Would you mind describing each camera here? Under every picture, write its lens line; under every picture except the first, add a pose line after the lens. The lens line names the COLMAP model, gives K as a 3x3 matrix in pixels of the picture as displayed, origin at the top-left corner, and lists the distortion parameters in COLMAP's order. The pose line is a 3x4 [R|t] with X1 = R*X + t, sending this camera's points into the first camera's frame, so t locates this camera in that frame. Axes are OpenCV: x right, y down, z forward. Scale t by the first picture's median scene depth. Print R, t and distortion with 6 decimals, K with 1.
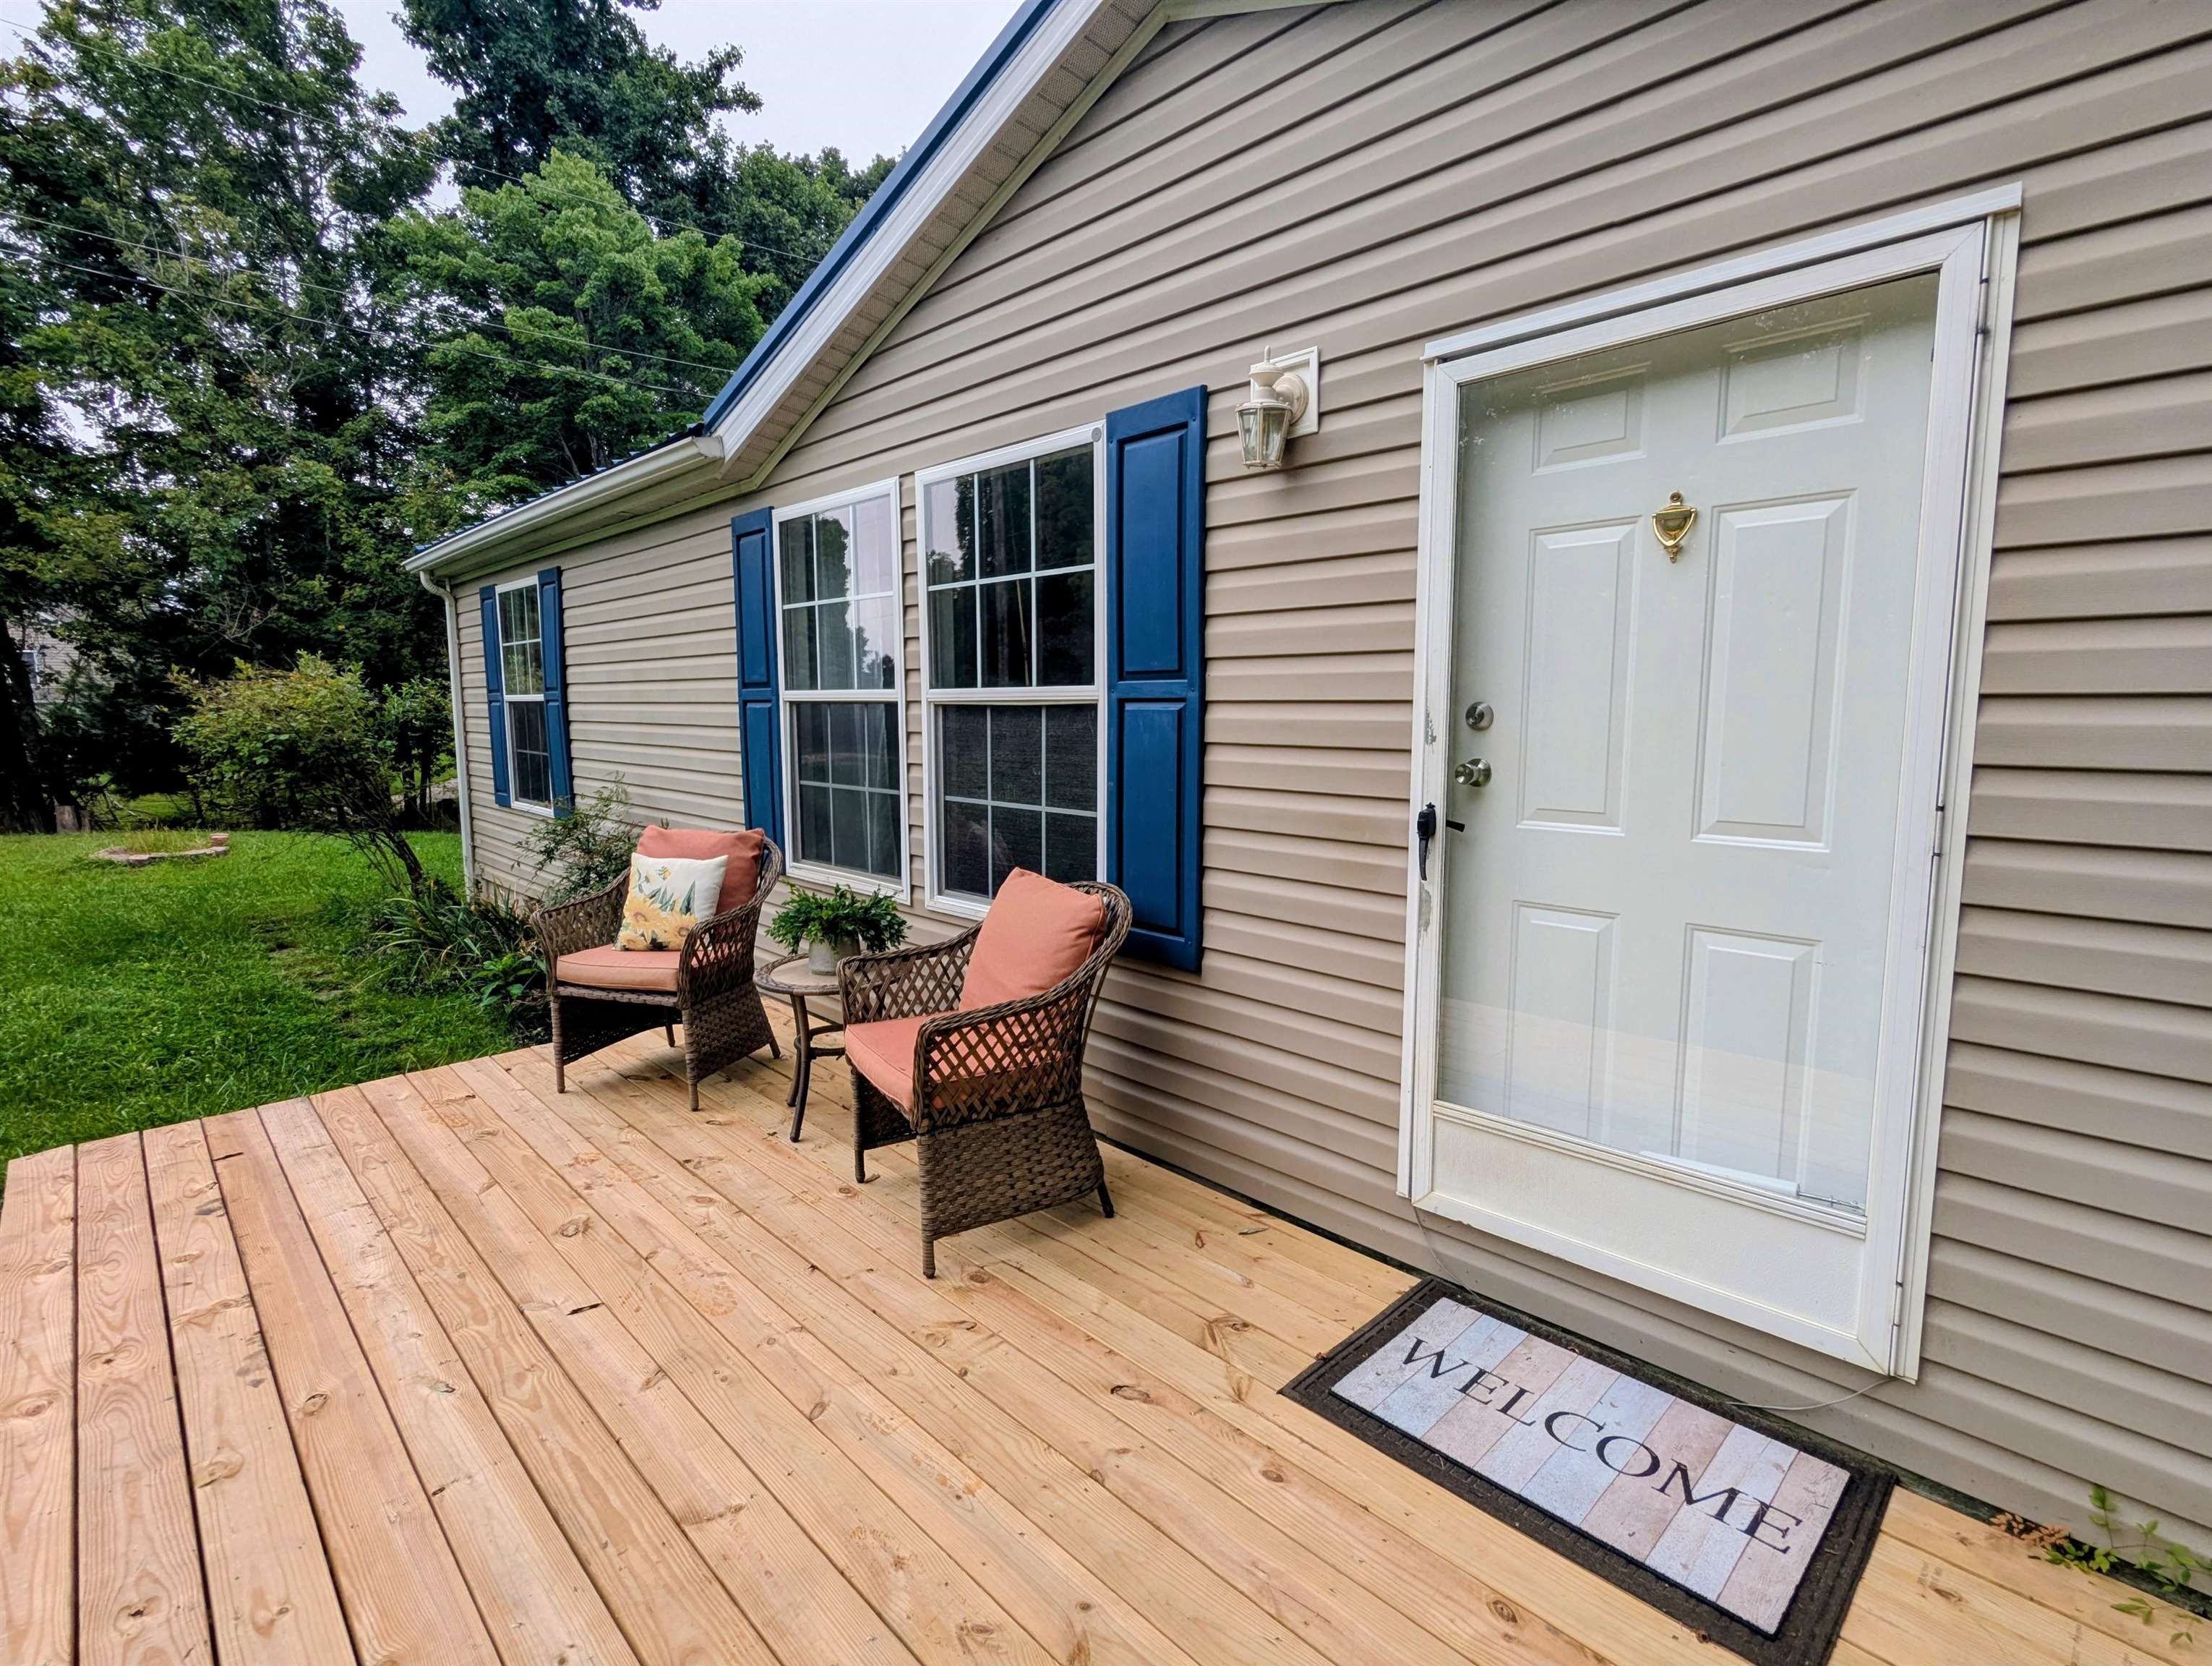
lens RADIAL K [[1073.1, 0, 1104.6], [0, 1073.1, 825.1], [0, 0, 1]] dist [0.001104, -0.000222]
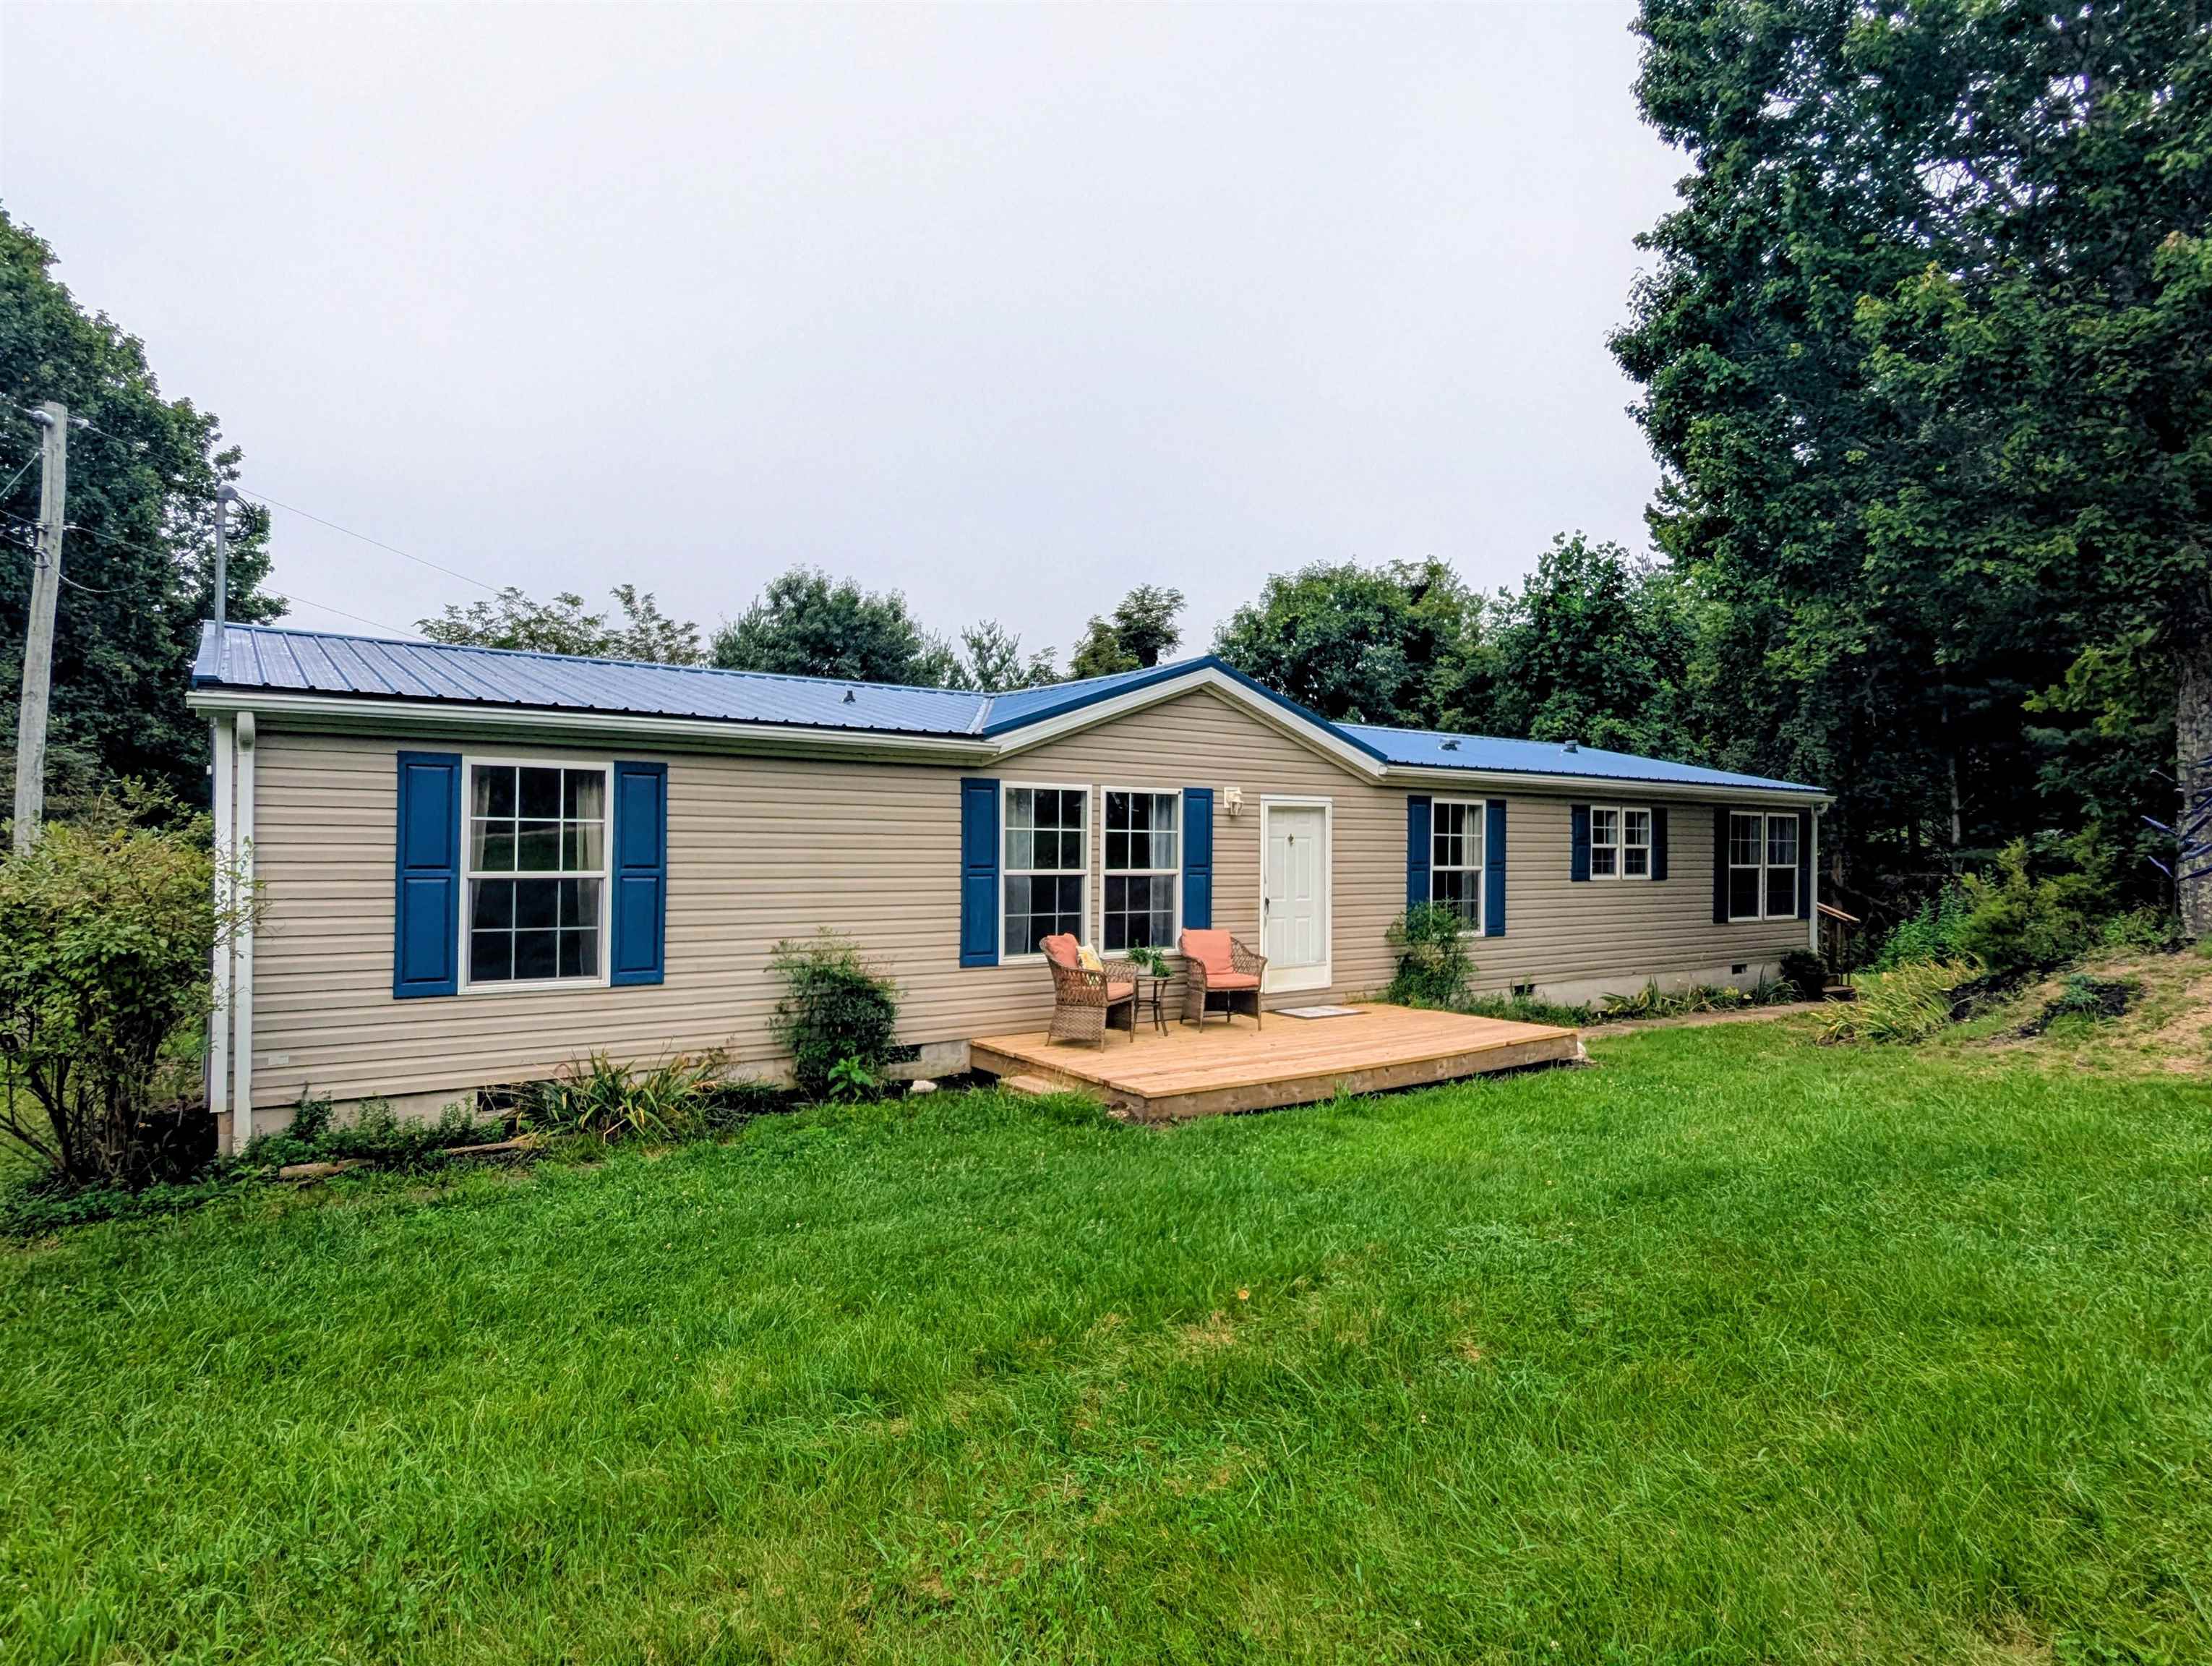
lens RADIAL K [[1127.3, 0, 1106.0], [0, 1127.3, 833.0], [0, 0, 1]] dist [0.000287, -0.000320]
pose [[0.158639, 0.027879, 0.986943, -3.649714], [0.113671, 0.992439, -0.046305, -0.116003], [-0.980771, 0.119532, 0.154270, 0.755329]]
